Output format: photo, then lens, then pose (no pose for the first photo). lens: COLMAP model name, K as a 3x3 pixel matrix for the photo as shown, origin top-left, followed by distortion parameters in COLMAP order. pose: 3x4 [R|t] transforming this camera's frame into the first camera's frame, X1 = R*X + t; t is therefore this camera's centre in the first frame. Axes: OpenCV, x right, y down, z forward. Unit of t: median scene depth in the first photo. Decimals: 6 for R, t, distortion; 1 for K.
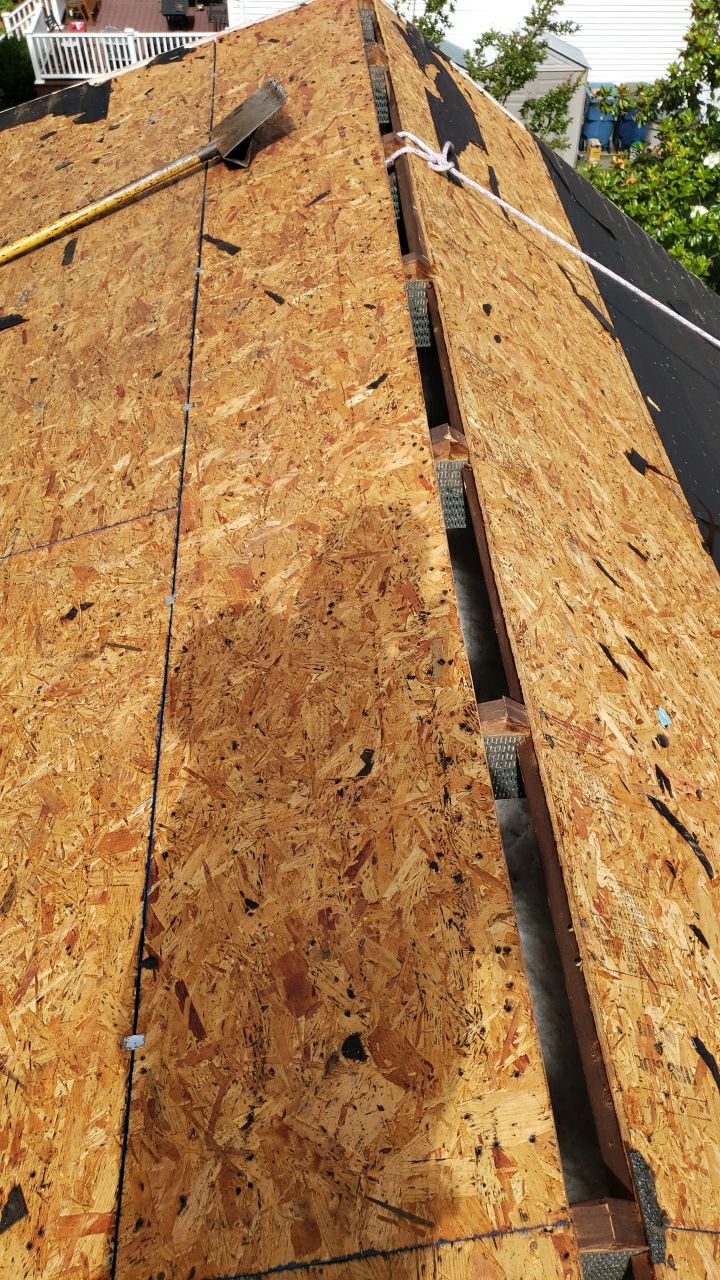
lens RADIAL K [[964.0, 0, 360.0], [0, 964.0, 640.0], [0, 0, 1]] dist [0.005042, -0.006435]
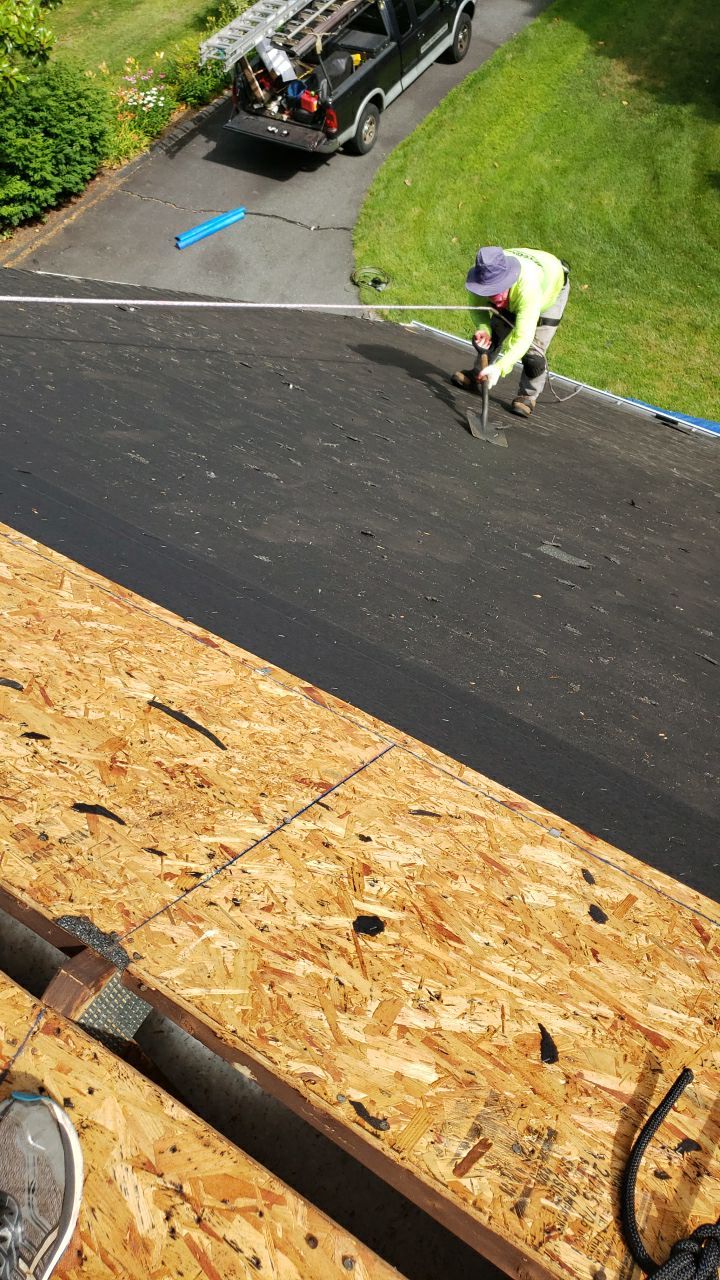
lens RADIAL K [[964.0, 0, 360.0], [0, 964.0, 640.0], [0, 0, 1]] dist [0.005042, -0.006435]
pose [[0.593469, -0.668170, 0.448713, 0.188667], [0.620728, 0.734856, 0.273284, 0.191472], [-0.512340, 0.116343, 0.850866, -0.133401]]
